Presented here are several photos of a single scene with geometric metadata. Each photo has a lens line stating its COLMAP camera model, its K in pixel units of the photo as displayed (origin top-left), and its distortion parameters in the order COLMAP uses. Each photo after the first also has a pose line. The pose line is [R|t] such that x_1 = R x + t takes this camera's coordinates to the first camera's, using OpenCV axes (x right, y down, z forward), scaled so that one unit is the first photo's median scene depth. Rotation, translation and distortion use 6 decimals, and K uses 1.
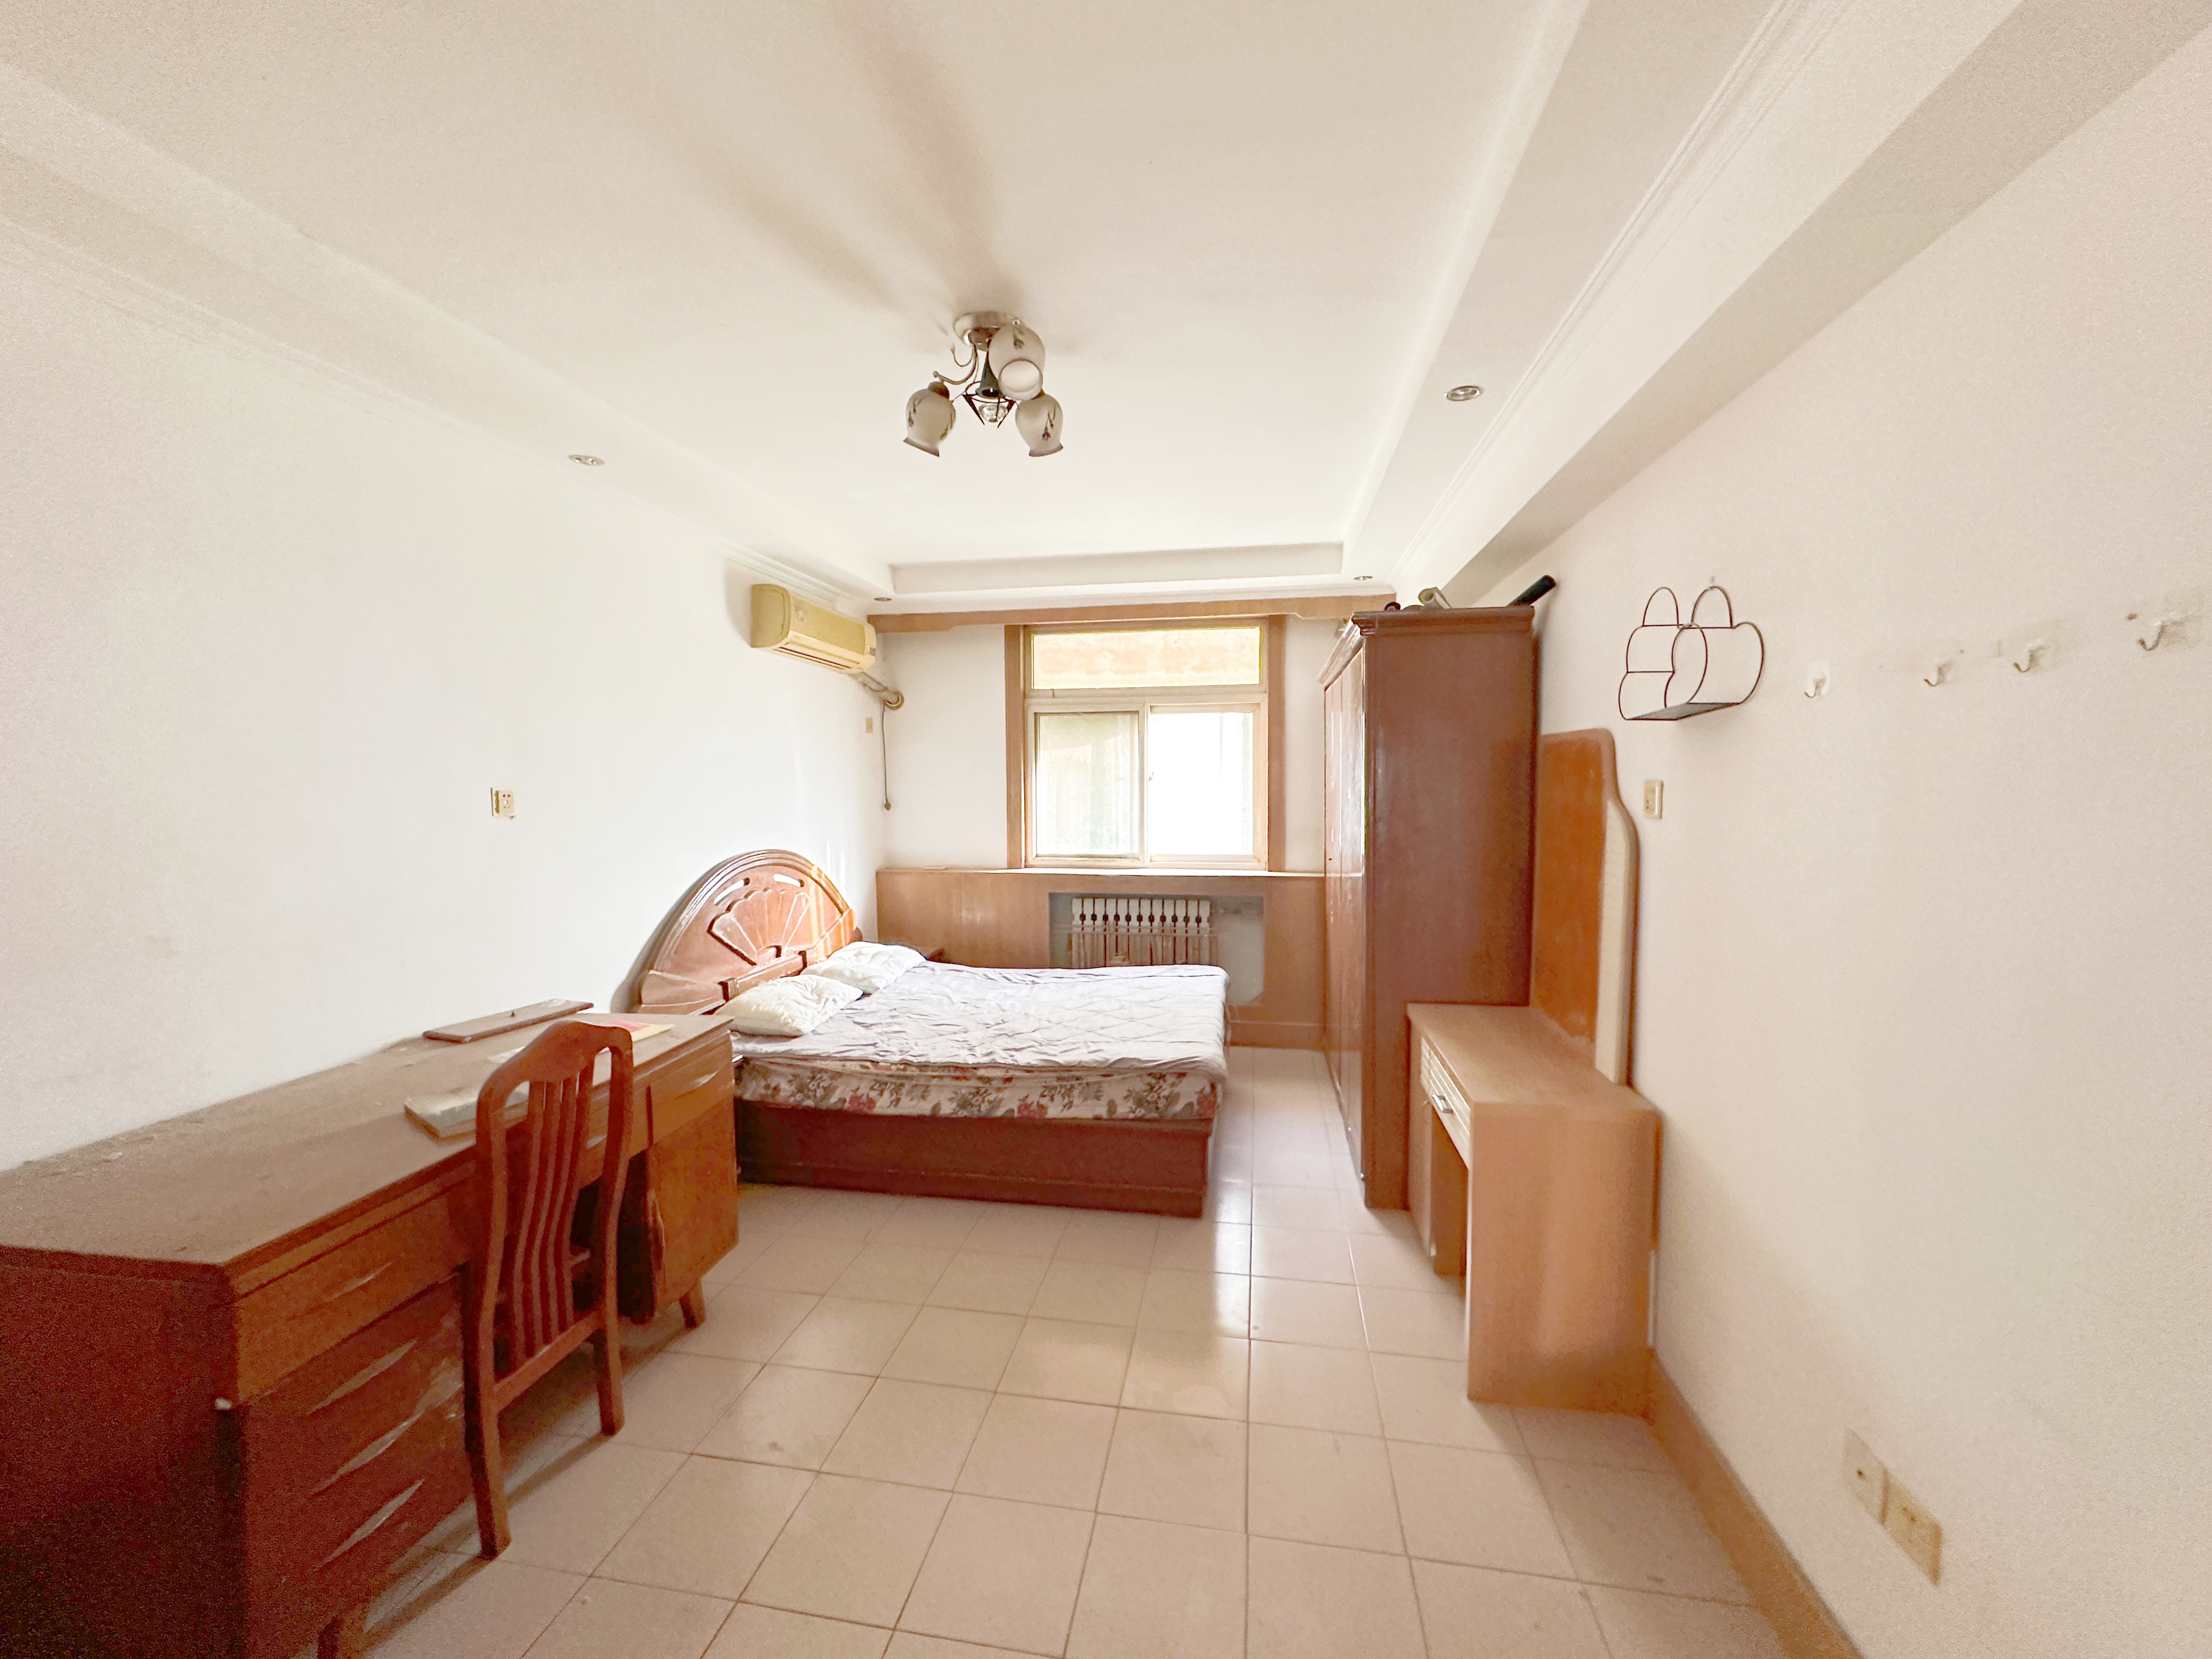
lens RADIAL K [[886.5, 0, 1106.0], [0, 886.5, 829.5], [0, 0, 1]] dist [-0.001149, -0.000159]
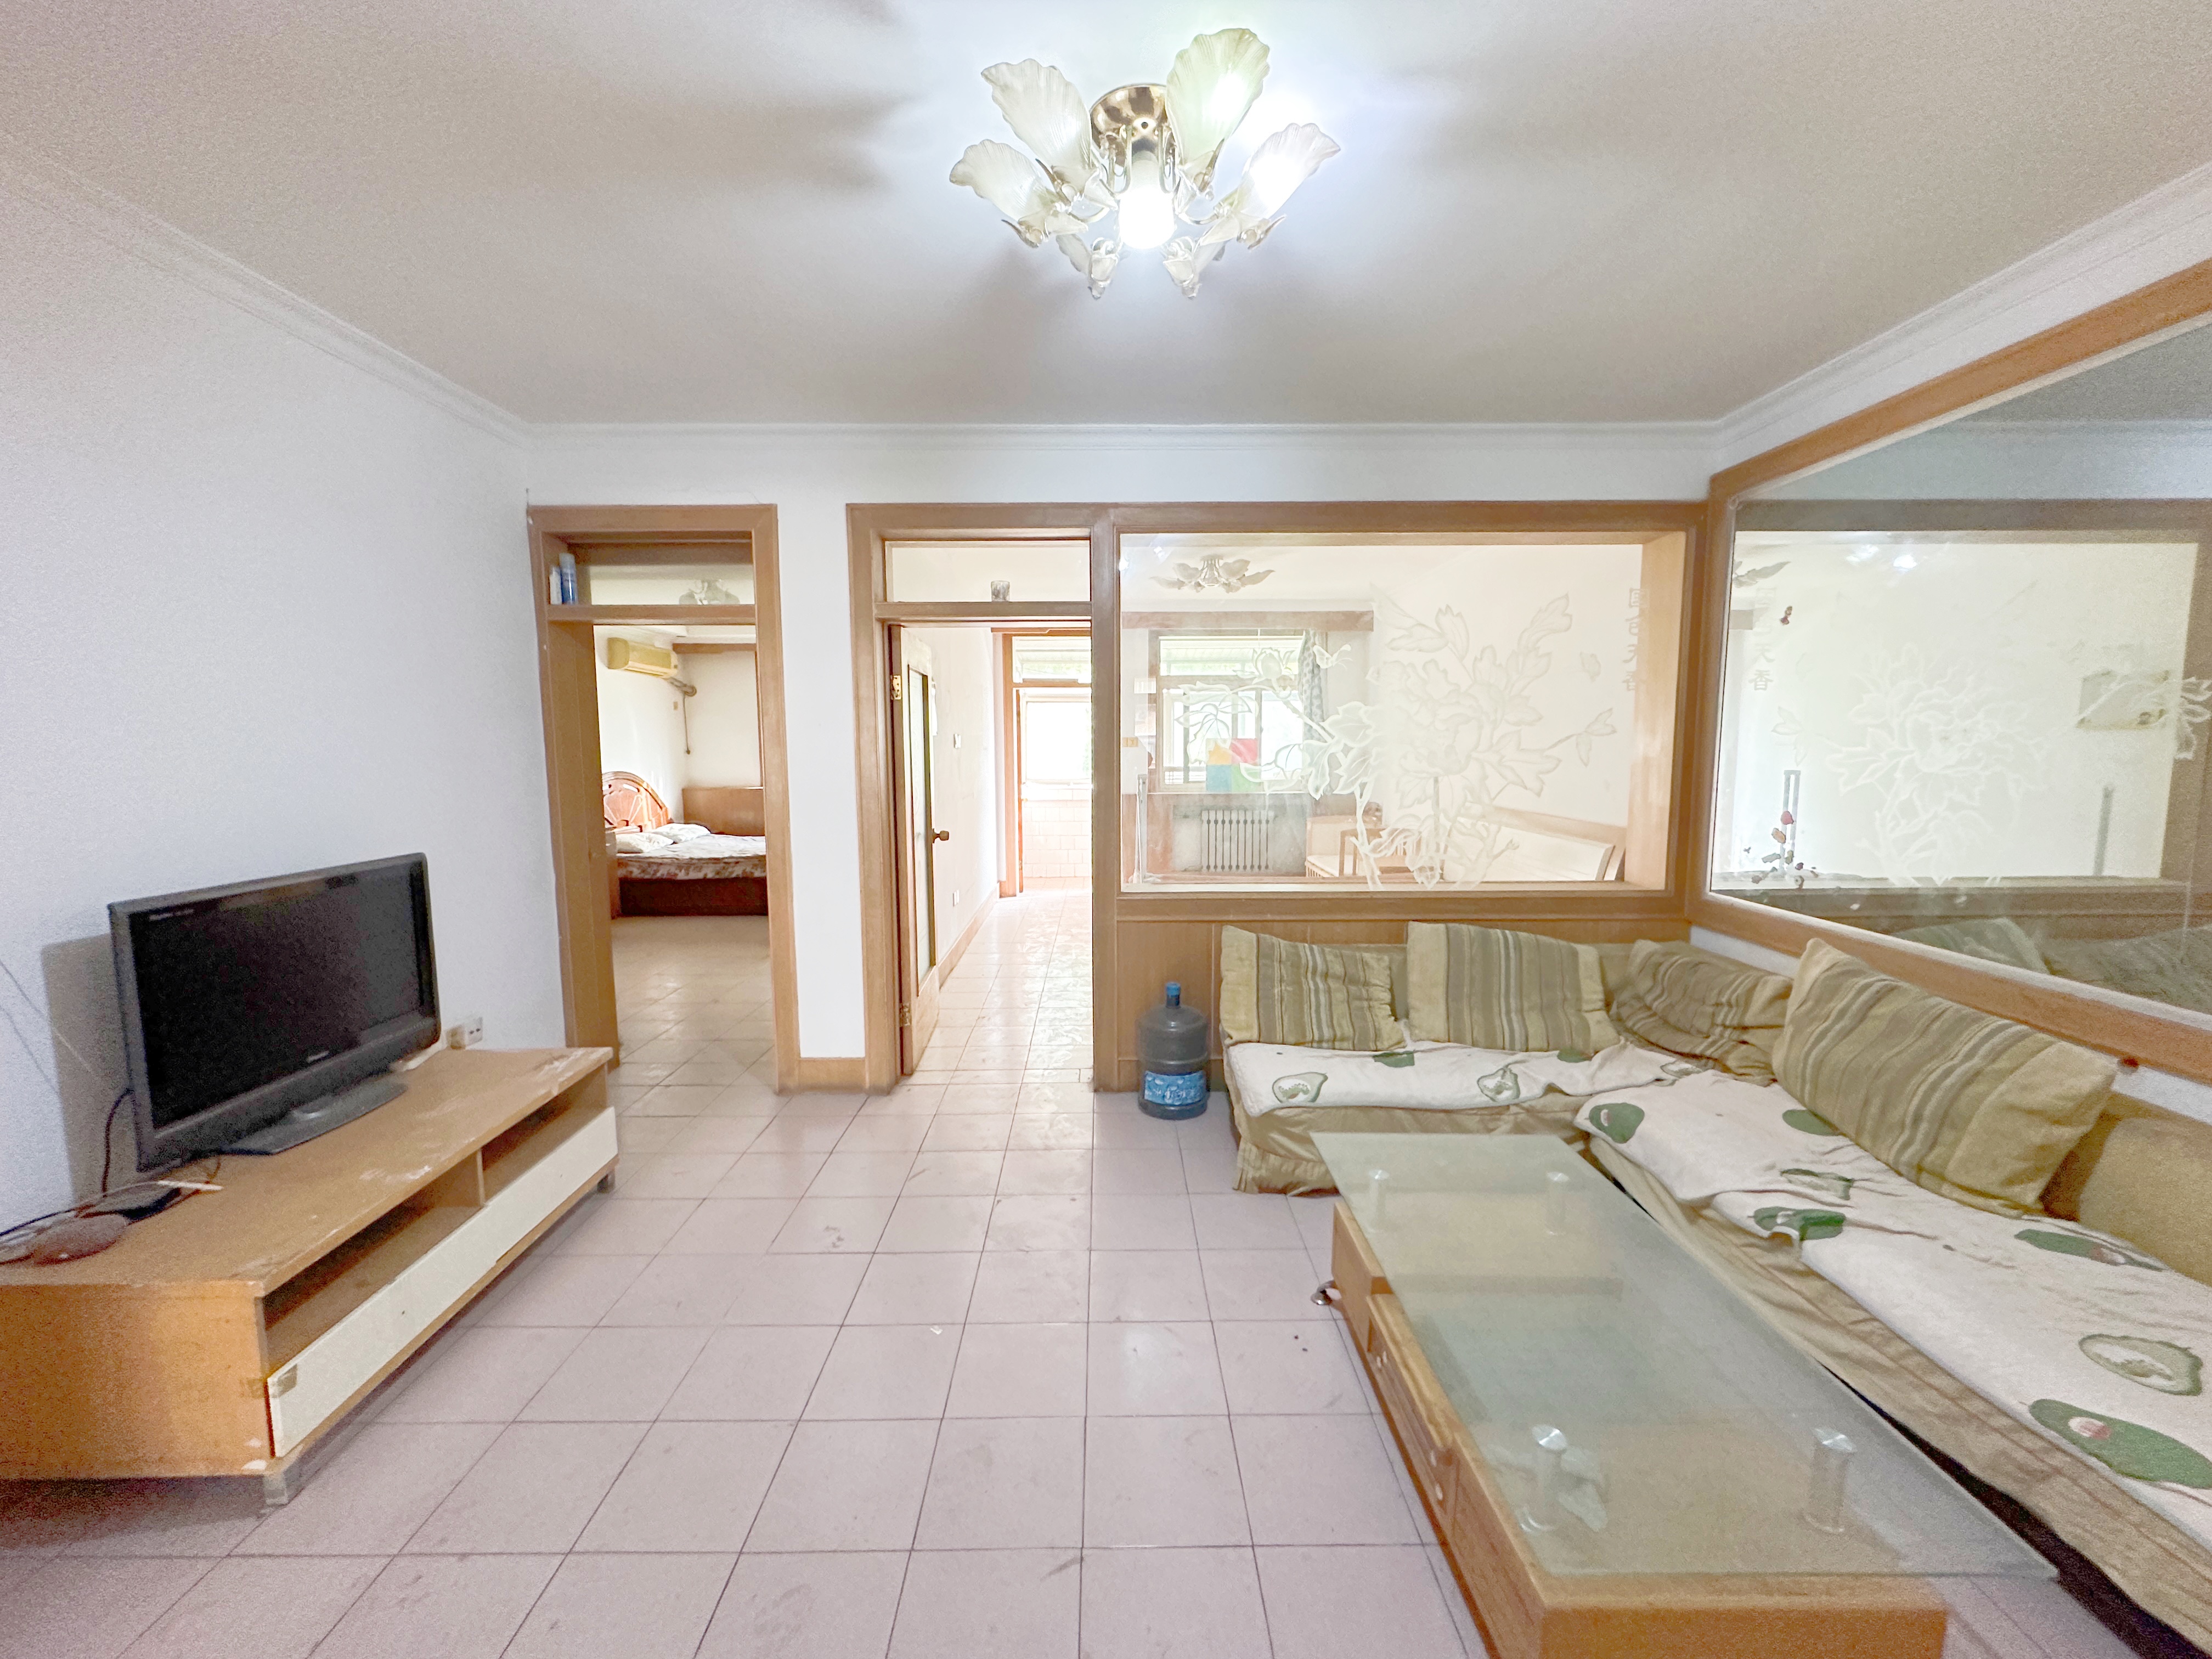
lens RADIAL K [[886.5, 0, 1106.0], [0, 886.5, 829.5], [0, 0, 1]] dist [-0.001149, -0.000159]
pose [[0.985498, -0.014179, 0.169094, 0.320308], [0.007300, 0.999123, 0.041233, 0.072042], [-0.169530, -0.039401, 0.984737, -1.038496]]
